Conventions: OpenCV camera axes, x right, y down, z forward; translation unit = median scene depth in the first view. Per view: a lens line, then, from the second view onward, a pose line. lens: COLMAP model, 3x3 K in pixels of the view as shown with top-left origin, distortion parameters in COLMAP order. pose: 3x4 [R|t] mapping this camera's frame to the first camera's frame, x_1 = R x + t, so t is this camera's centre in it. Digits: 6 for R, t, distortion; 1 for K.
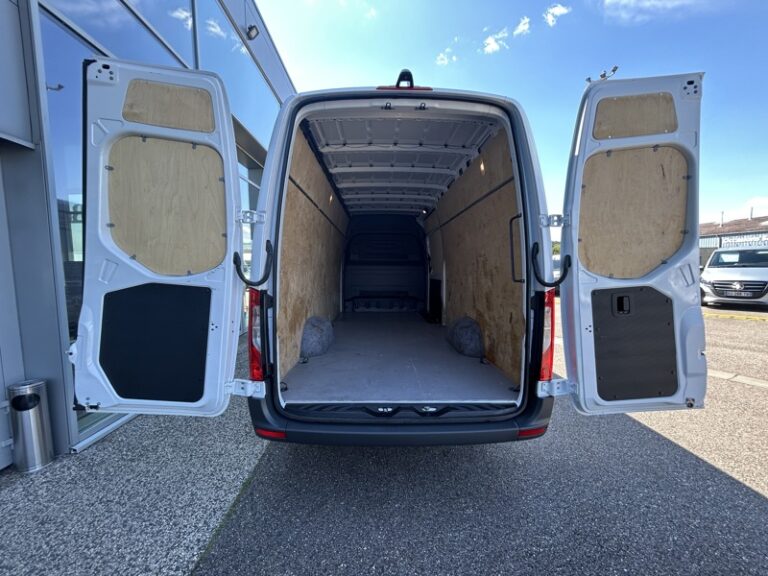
lens RADIAL K [[310.1, 0, 383.2], [0, 310.1, 290.6], [0, 0, 1]] dist [0.002491, 0.000930]
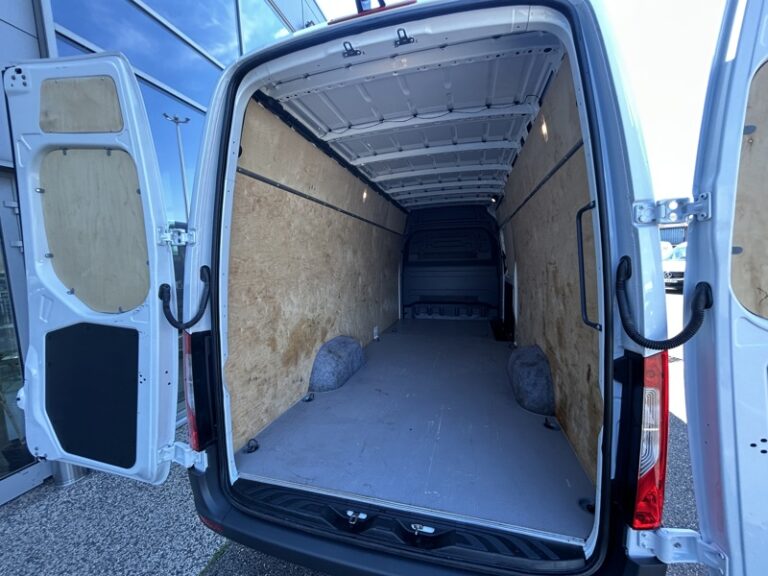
lens RADIAL K [[310.1, 0, 383.4], [0, 310.1, 289.9], [0, 0, 1]] dist [0.002491, 0.000930]
pose [[0.957402, -0.002359, -0.288748, 0.224934], [0.009075, 0.999719, 0.021920, -0.100175], [0.288615, -0.023607, 0.957154, 0.344055]]
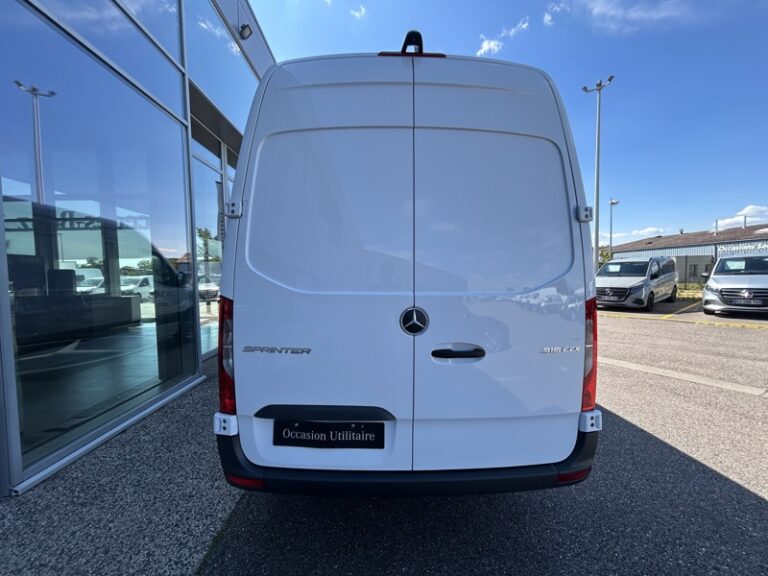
lens RADIAL K [[310.1, 0, 381.7], [0, 310.1, 289.6], [0, 0, 1]] dist [0.002491, 0.000930]
pose [[0.999984, -0.002302, 0.005199, -0.014509], [0.002464, 0.999510, -0.031206, -0.000715], [-0.005125, 0.031219, 0.999499, 0.163893]]
